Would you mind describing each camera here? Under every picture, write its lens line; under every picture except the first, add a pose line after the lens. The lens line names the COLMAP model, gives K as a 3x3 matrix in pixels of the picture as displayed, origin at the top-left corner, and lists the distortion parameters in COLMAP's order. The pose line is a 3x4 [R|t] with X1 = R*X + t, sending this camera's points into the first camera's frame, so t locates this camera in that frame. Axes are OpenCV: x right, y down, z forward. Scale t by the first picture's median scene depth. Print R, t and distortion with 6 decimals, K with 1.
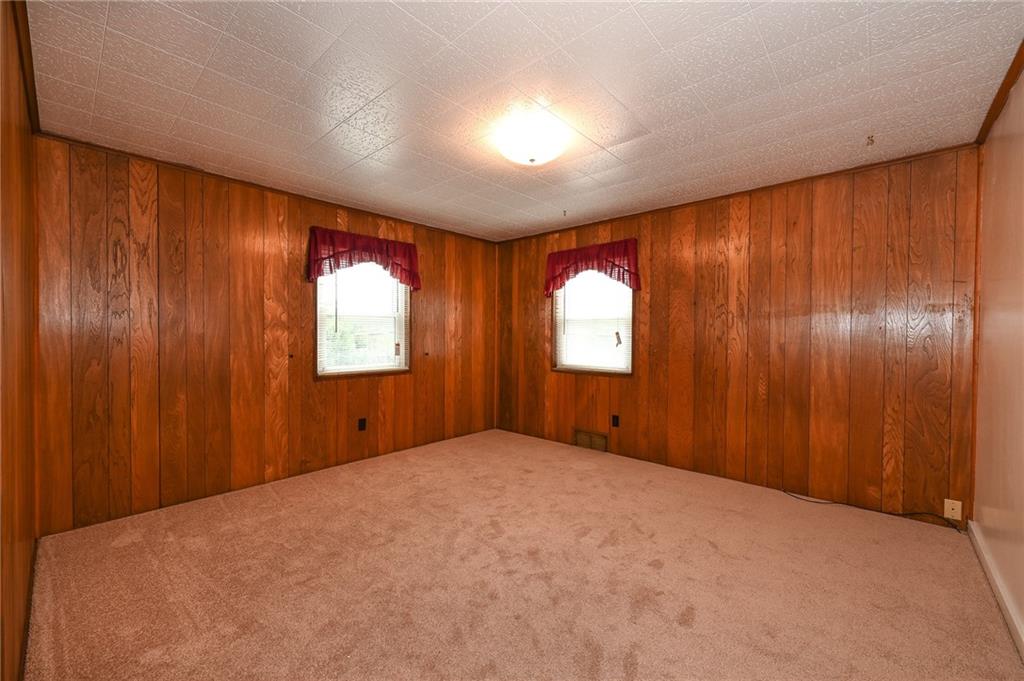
lens RADIAL K [[409.2, 0, 512.4], [0, 409.2, 340.9], [0, 0, 1]] dist [-0.000631, -0.000064]
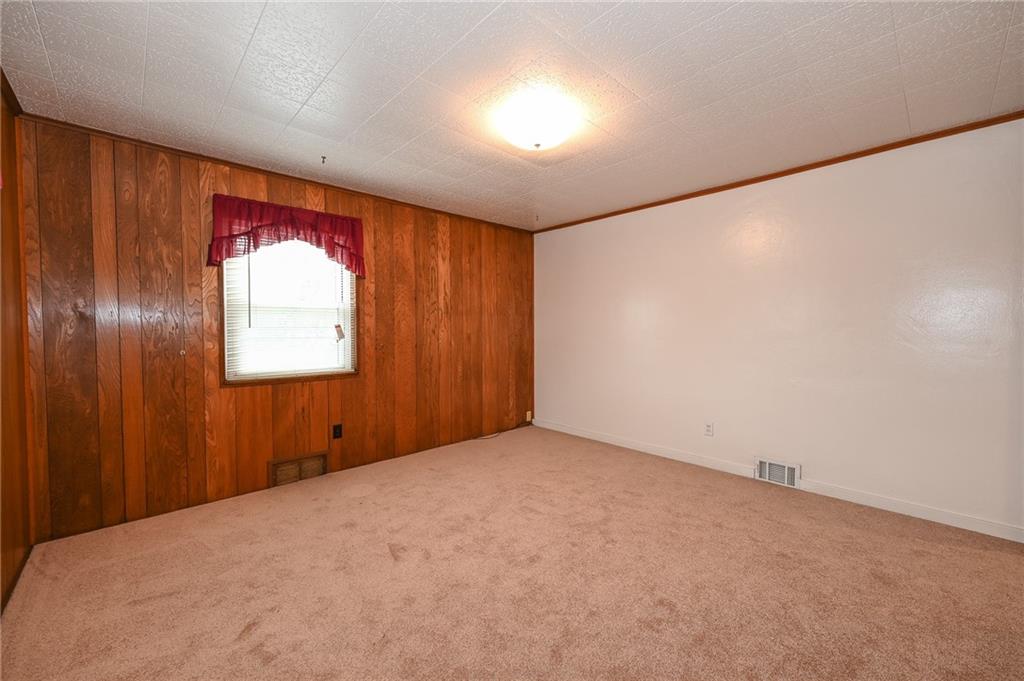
lens RADIAL K [[409.2, 0, 512.9], [0, 409.2, 337.9], [0, 0, 1]] dist [-0.000631, -0.000064]
pose [[0.068824, -0.031260, 0.997139, -0.591495], [0.012539, 0.999457, 0.030467, -0.016973], [-0.997550, 0.010407, 0.069179, 0.628986]]
